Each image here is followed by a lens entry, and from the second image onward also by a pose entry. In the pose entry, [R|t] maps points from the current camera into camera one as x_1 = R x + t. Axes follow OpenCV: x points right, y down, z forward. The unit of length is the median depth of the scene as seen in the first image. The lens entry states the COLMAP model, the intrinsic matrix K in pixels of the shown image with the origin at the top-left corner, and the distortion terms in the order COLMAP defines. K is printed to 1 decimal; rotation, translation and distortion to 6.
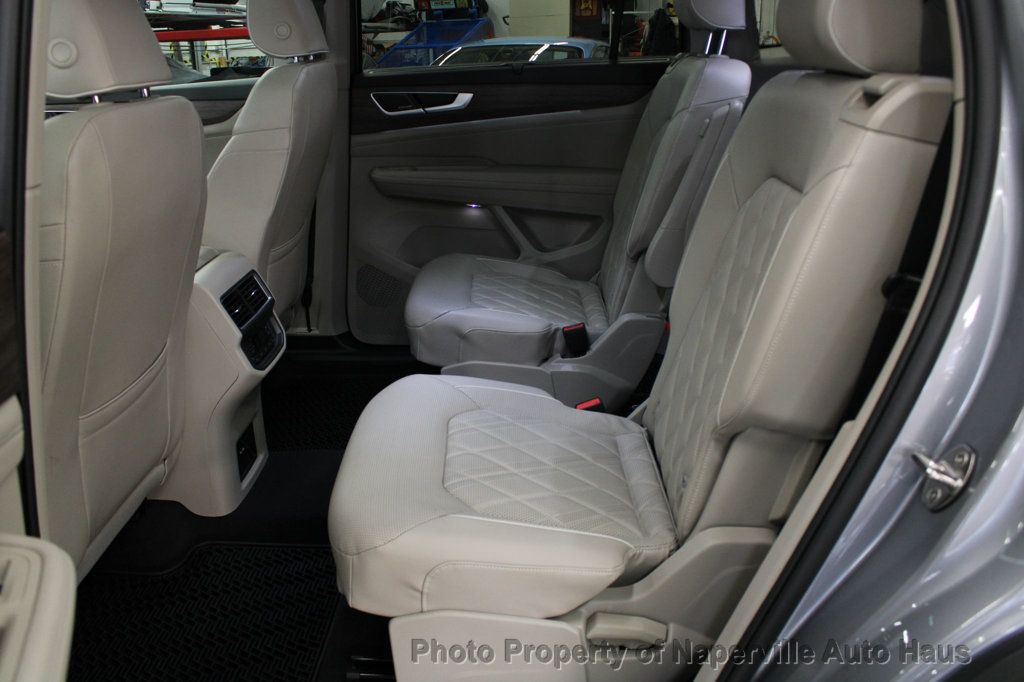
lens RADIAL K [[875.0, 0, 512.0], [0, 875.0, 341.0], [0, 0, 1]] dist [-0.161352, 0.145911]
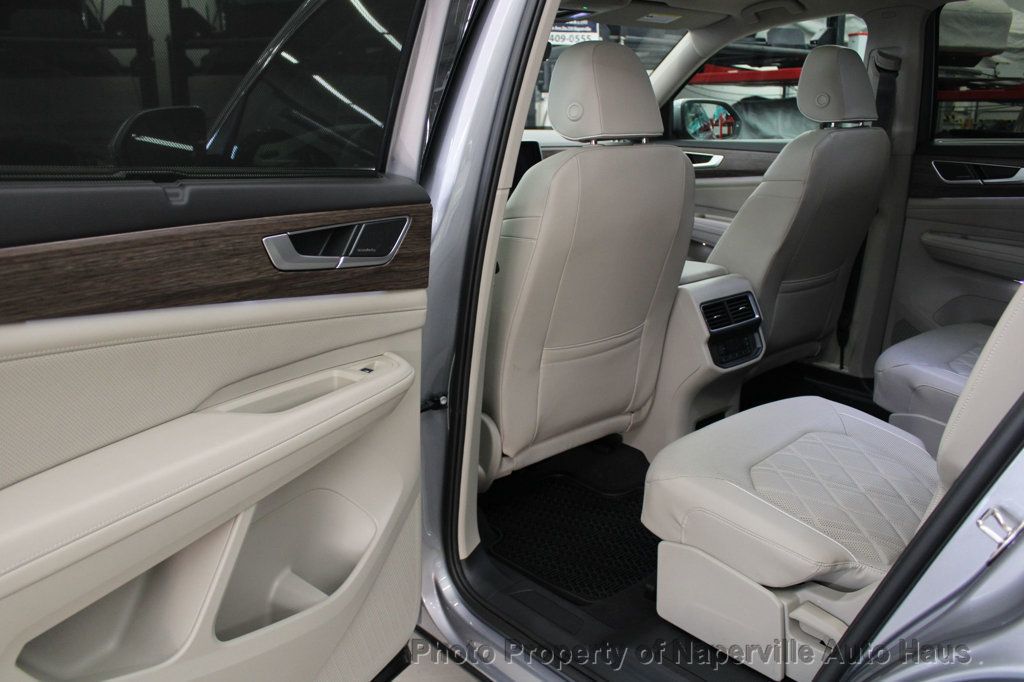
lens RADIAL K [[869.9, 0, 512.0], [0, 869.9, 341.0], [0, 0, 1]] dist [-0.168618, 0.156518]
pose [[0.672895, 0.209031, -0.709591, 0.355036], [-0.250593, 0.966941, 0.047207, 0.012964], [0.696000, 0.146053, 0.703031, -0.083348]]
